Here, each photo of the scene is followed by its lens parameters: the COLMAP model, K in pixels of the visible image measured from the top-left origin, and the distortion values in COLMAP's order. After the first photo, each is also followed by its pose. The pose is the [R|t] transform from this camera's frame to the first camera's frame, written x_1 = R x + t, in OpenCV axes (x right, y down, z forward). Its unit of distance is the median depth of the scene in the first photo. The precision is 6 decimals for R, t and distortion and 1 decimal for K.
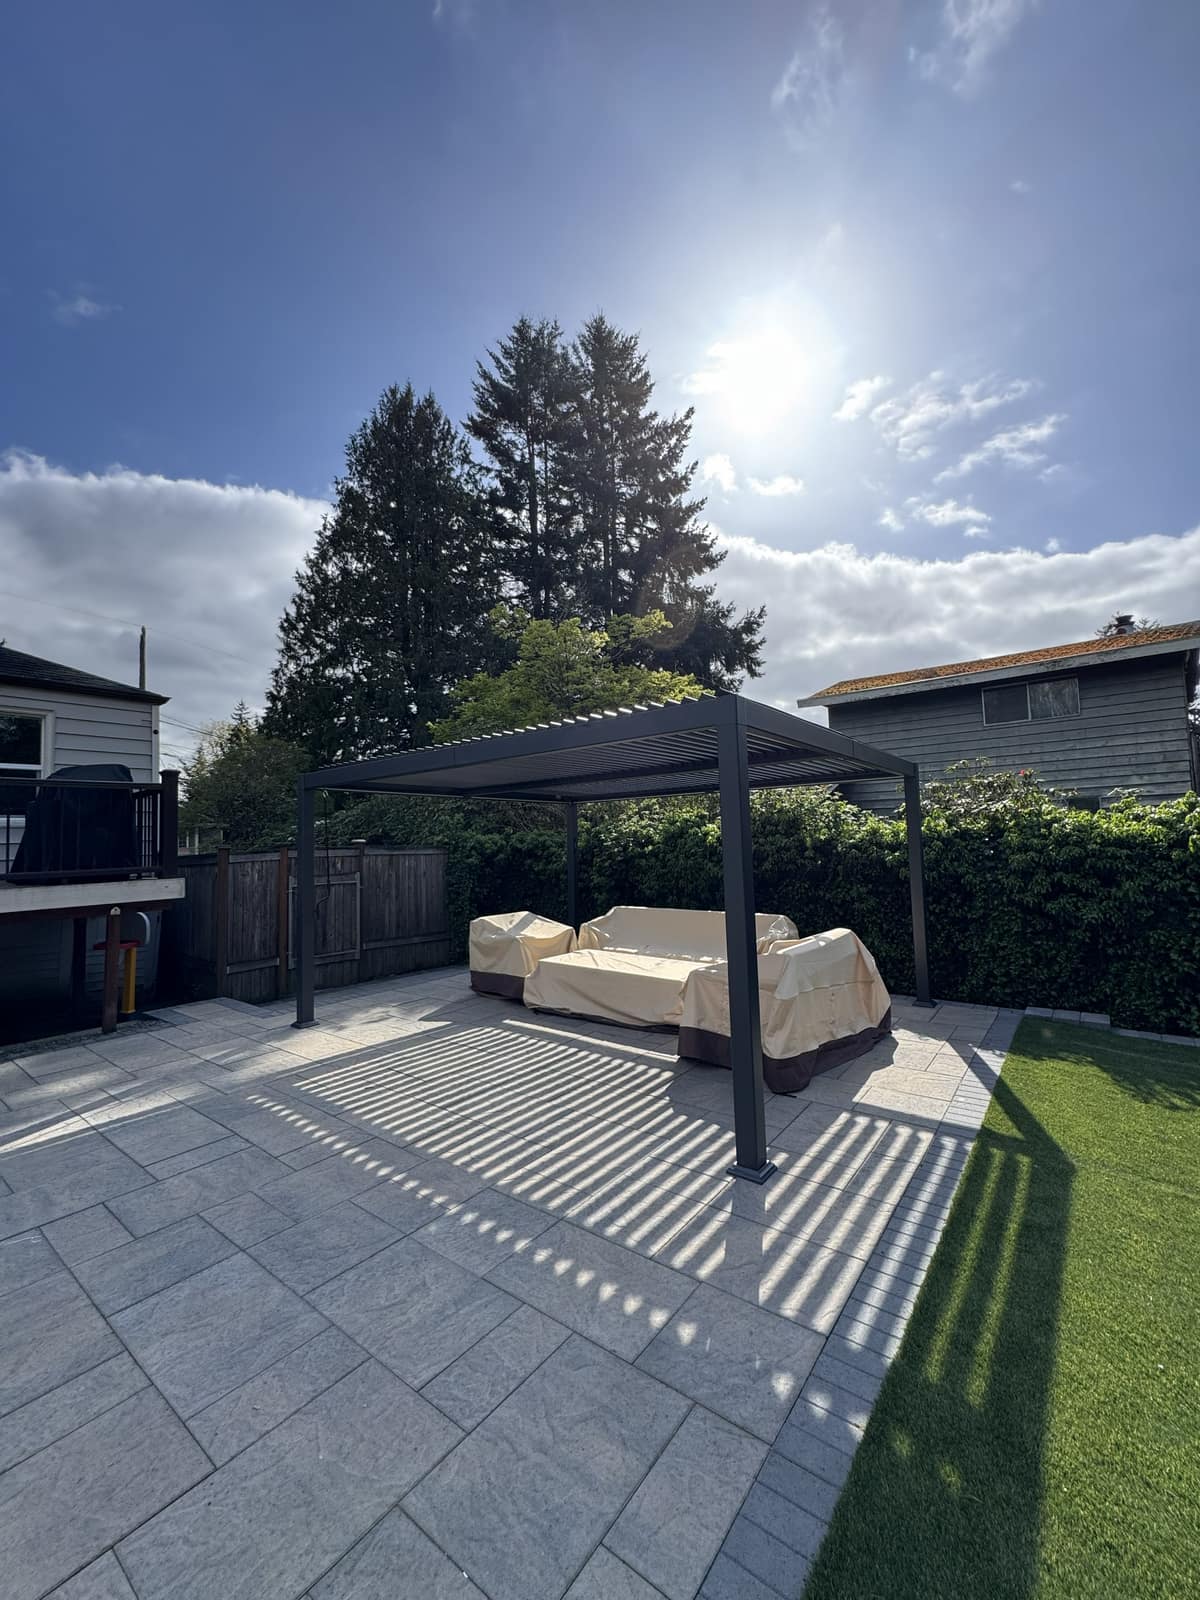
lens RADIAL K [[629.3, 0, 600.0], [0, 629.3, 800.0], [0, 0, 1]] dist [-0.001577, 0.000167]
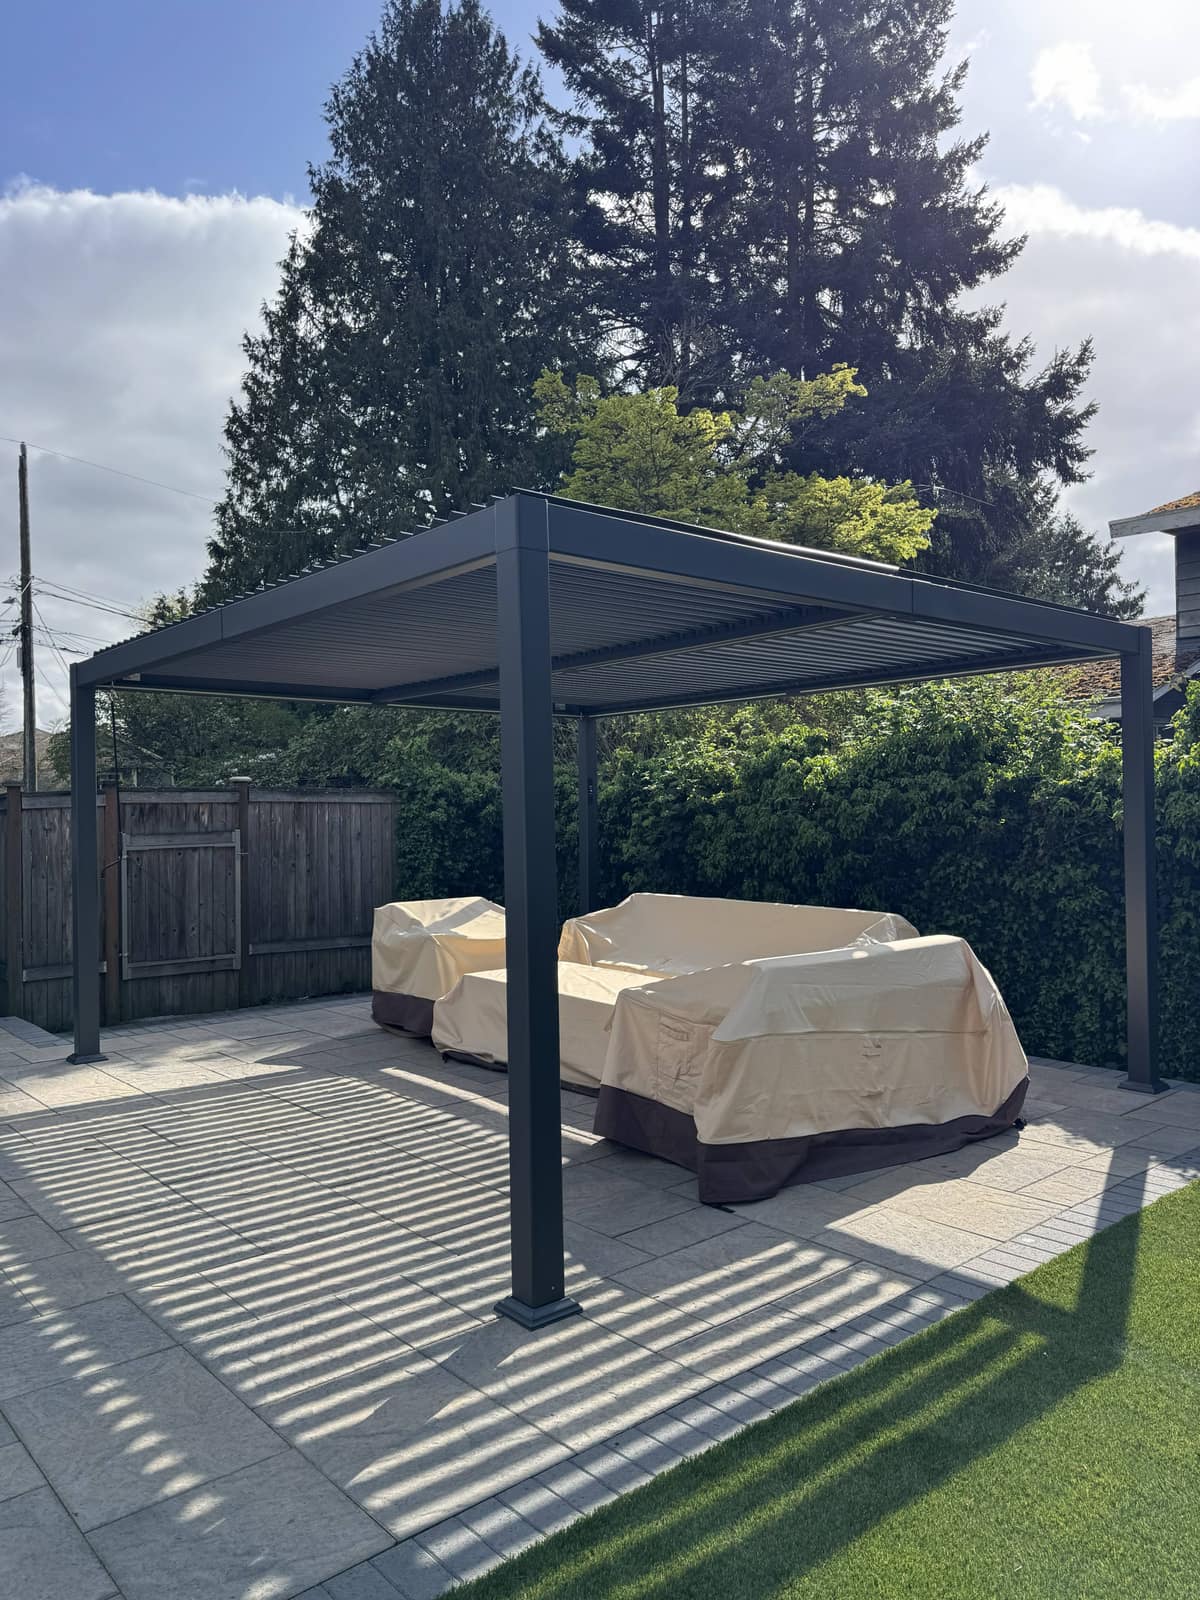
lens RADIAL K [[1109.4, 0, 600.0], [0, 1109.4, 800.0], [0, 0, 1]] dist [0.045862, -0.055229]
pose [[0.981533, 0.010268, -0.191018, 0.173066], [0.002700, 0.997715, 0.067506, 0.013575], [0.191275, -0.066775, 0.979262, 0.003837]]
